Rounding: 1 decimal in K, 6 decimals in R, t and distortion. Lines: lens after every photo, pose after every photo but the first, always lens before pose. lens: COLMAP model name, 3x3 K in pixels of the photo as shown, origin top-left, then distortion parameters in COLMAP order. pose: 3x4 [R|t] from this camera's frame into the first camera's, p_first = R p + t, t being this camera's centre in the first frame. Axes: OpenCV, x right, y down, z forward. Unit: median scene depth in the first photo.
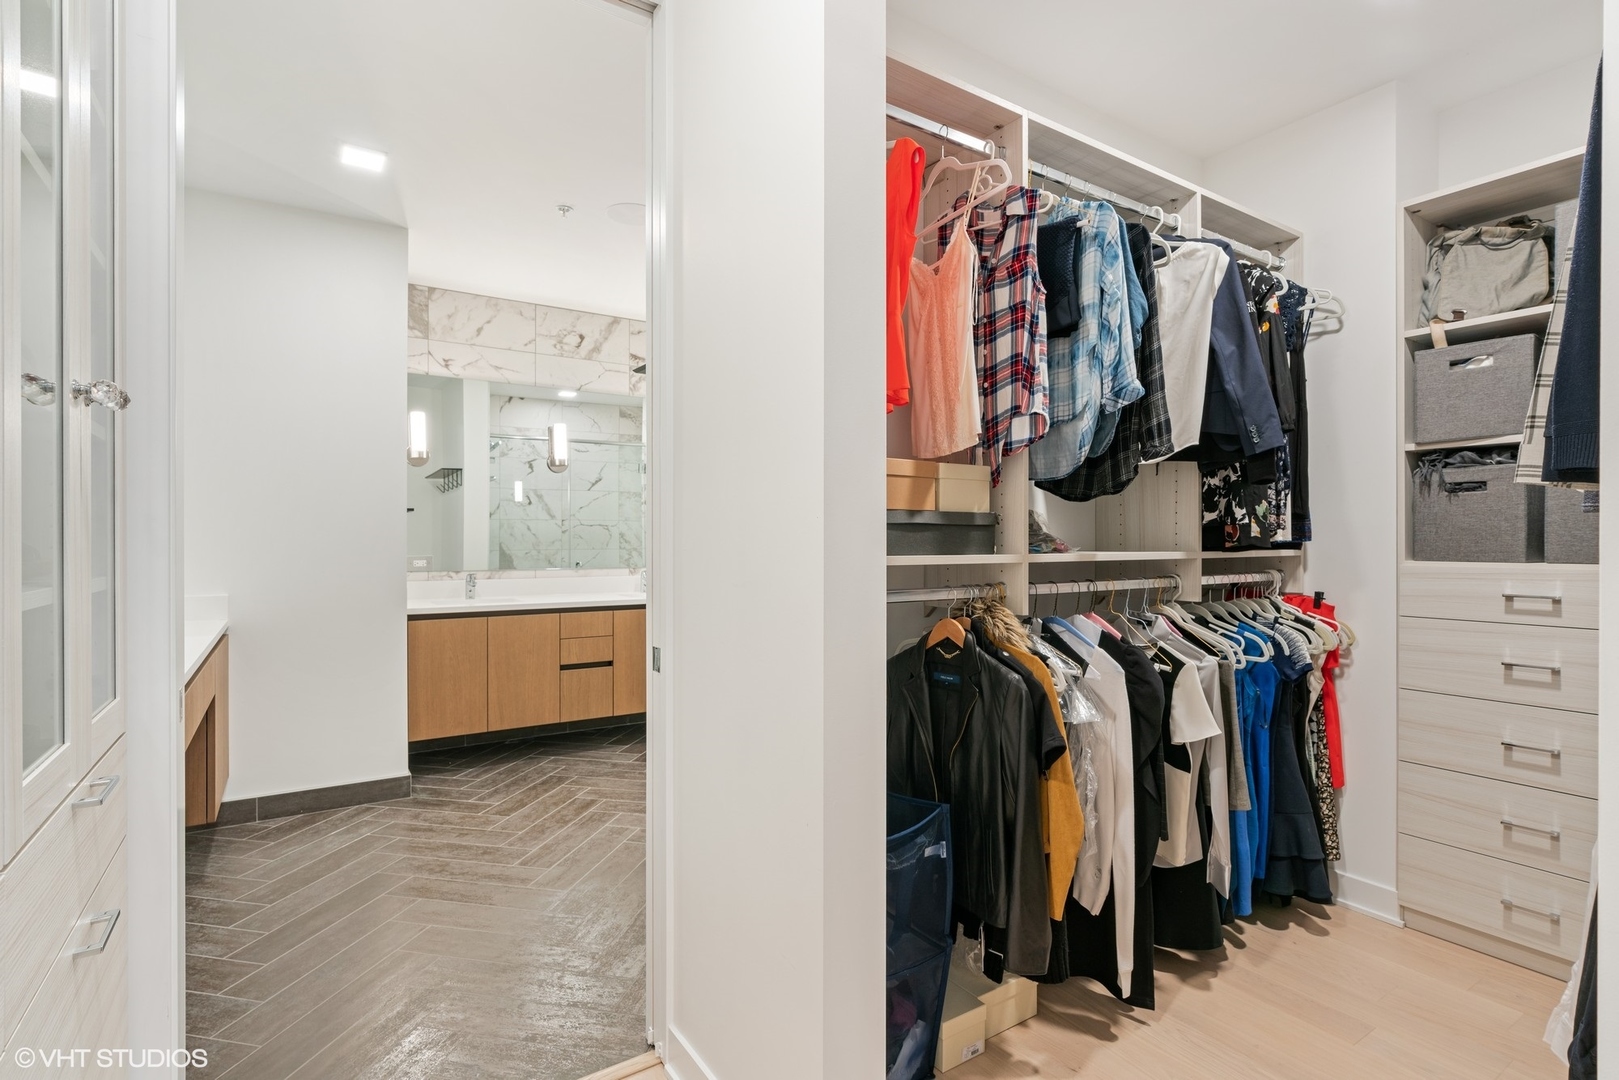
lens RADIAL K [[773.2, 0, 808.9], [0, 773.2, 542.4], [0, 0, 1]] dist [-0.012592, 0.006593]
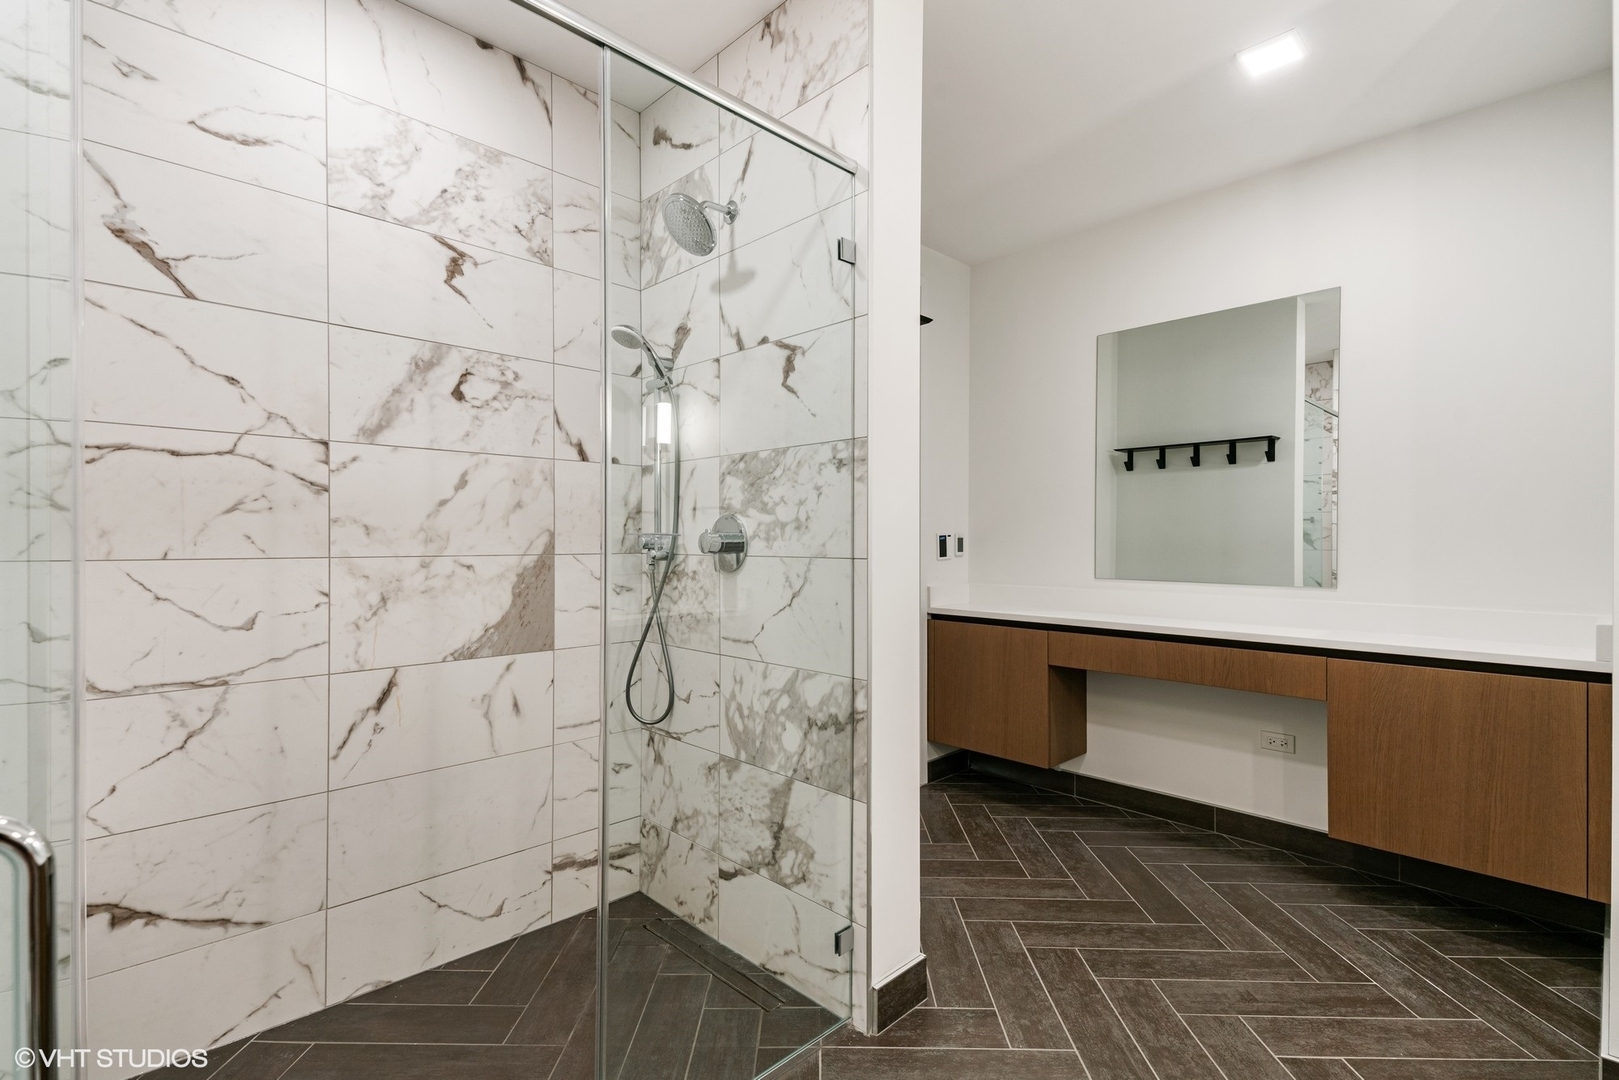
lens RADIAL K [[749.4, 0, 809.5], [0, 749.4, 540.0], [0, 0, 1]] dist [0.040182, -0.016983]
pose [[-0.982174, -0.000542, -0.187974, 0.026356], [-0.000680, 1.000000, 0.000667, -0.002471], [0.187973, 0.000783, -0.982174, 1.352397]]
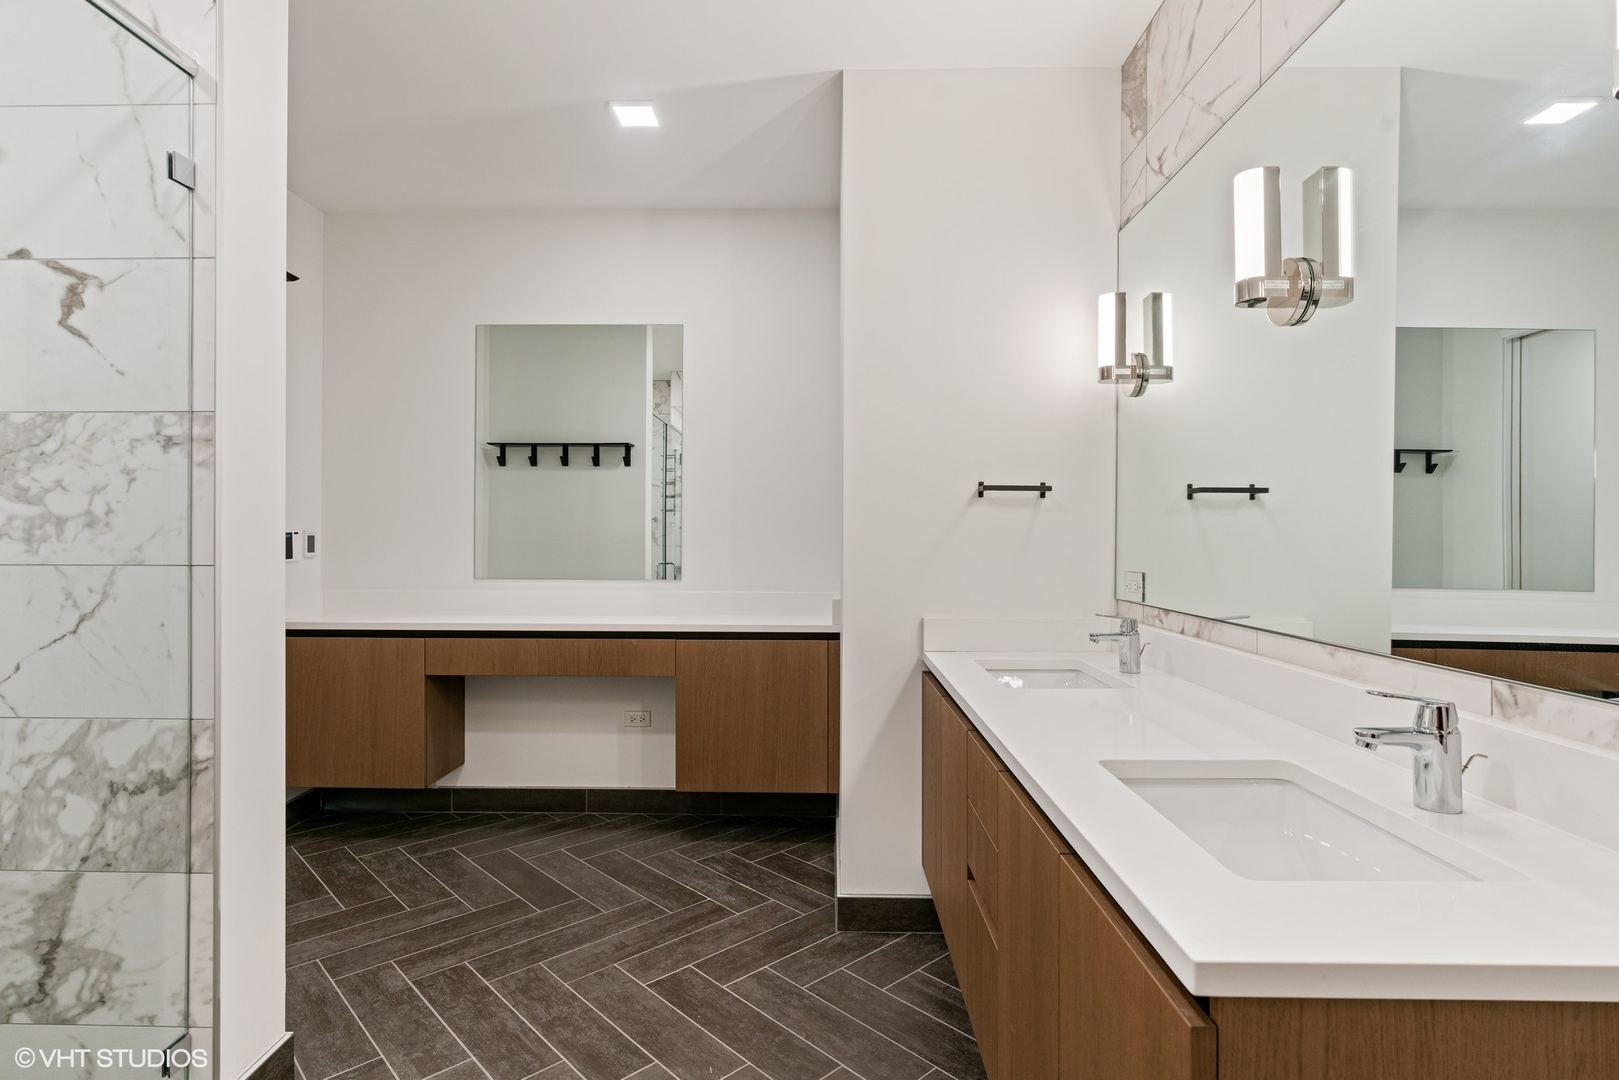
lens RADIAL K [[820.1, 0, 803.9], [0, 820.1, 537.1], [0, 0, 1]] dist [-0.000906, 0.000740]
pose [[-0.570521, -0.000528, -0.821283, 0.075292], [-0.003374, 0.999993, 0.001701, -0.006679], [0.821276, 0.003741, -0.570519, 1.372320]]
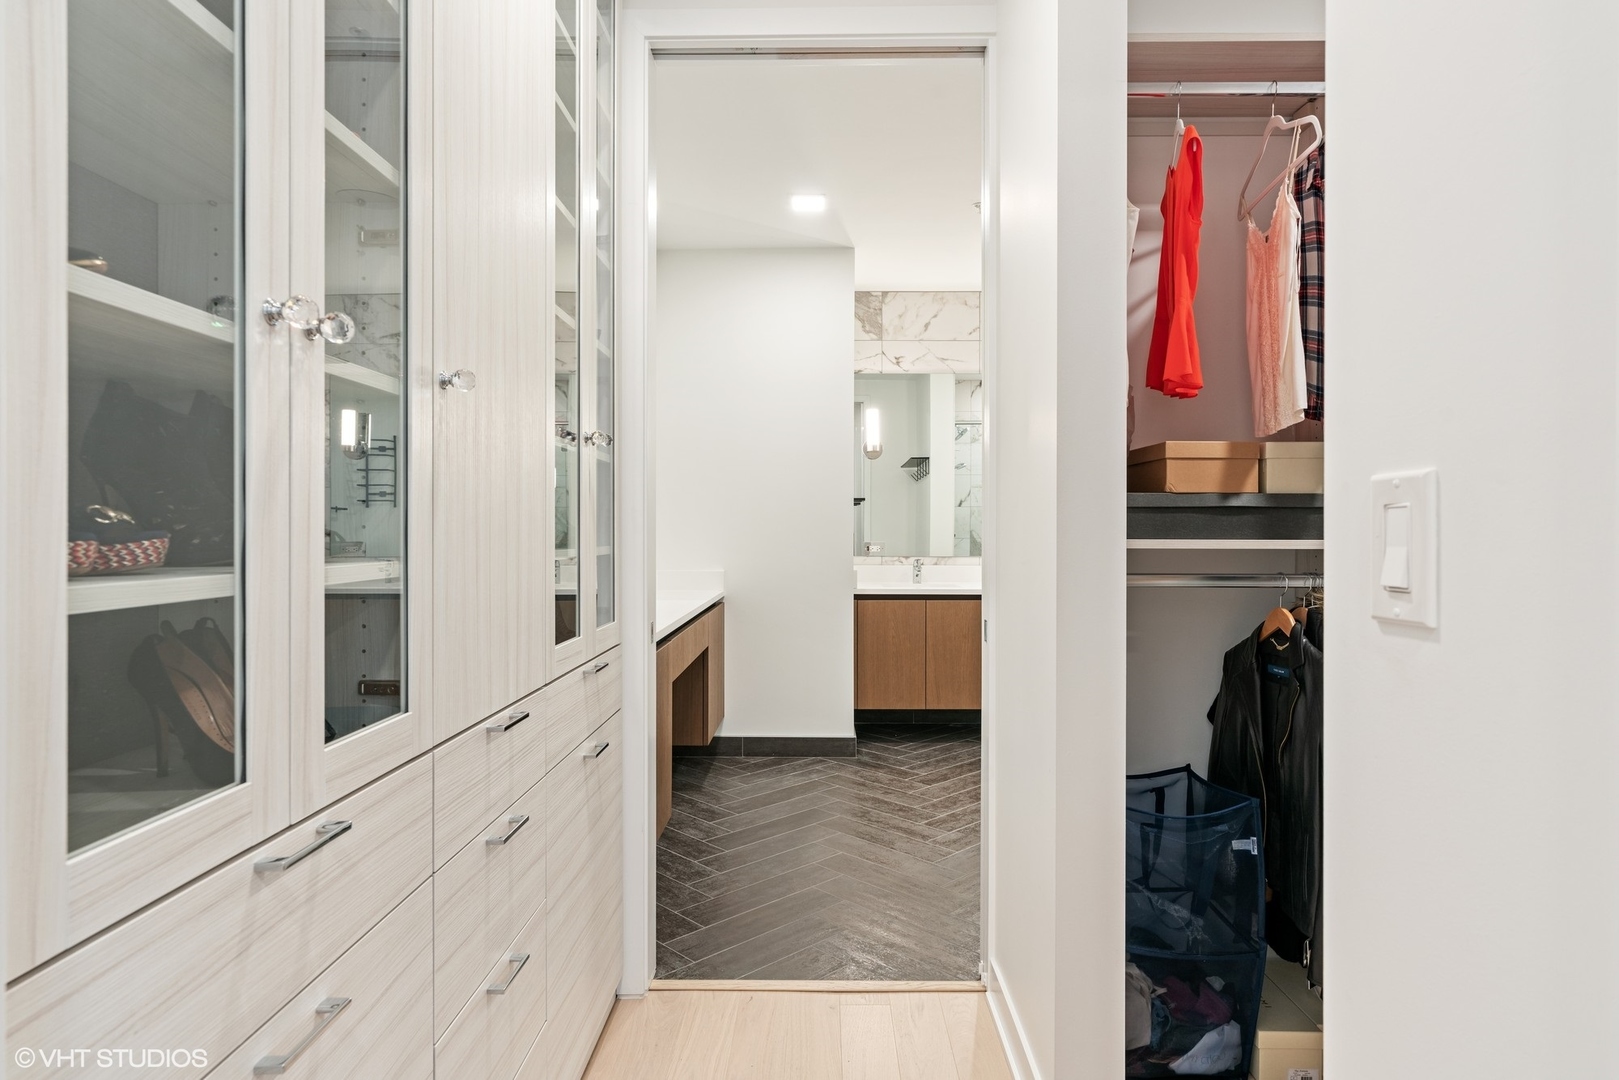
lens RADIAL K [[895.6, 0, 831.8], [0, 895.6, 536.3], [0, 0, 1]] dist [-0.004283, 0.000176]
pose [[0.837146, 0.004545, -0.546960, 0.160573], [-0.002030, 0.999984, 0.005201, 0.003851], [0.546975, -0.003243, 0.837142, -0.102651]]
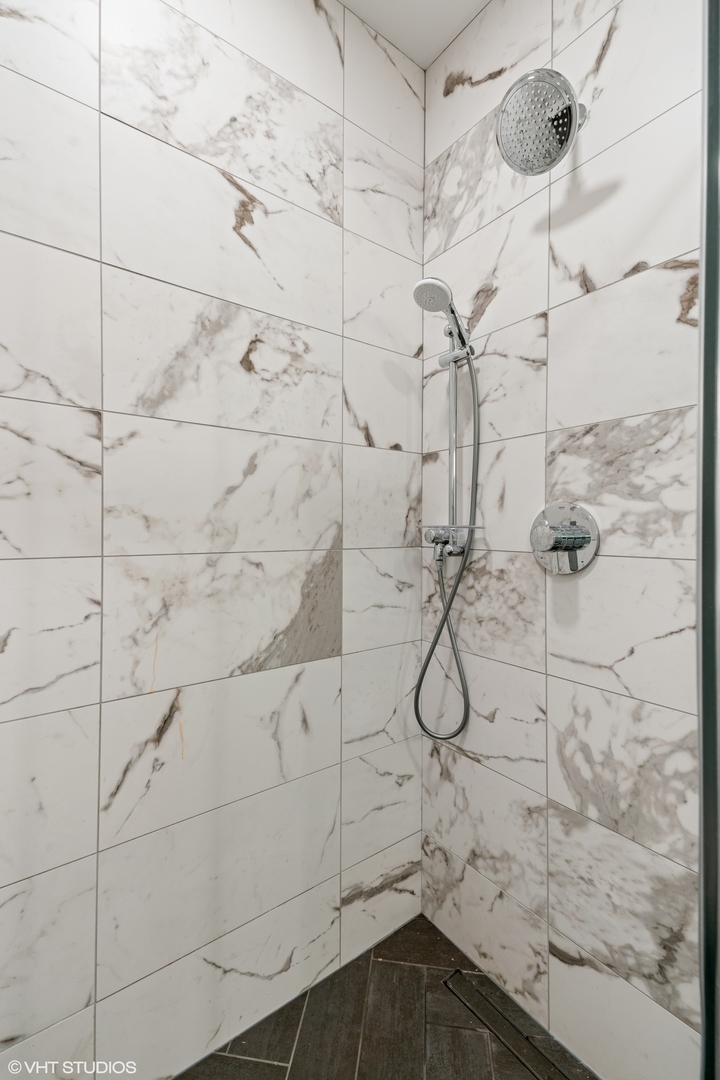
lens RADIAL K [[473.5, 0, 358.2], [0, 473.5, 526.0], [0, 0, 1]] dist [0.046187, -0.018388]
pose [[-0.998372, -0.002862, -0.056974, 0.132474], [-0.002647, 0.999989, -0.003852, -0.006093], [0.056985, -0.003695, -0.998368, 1.031817]]
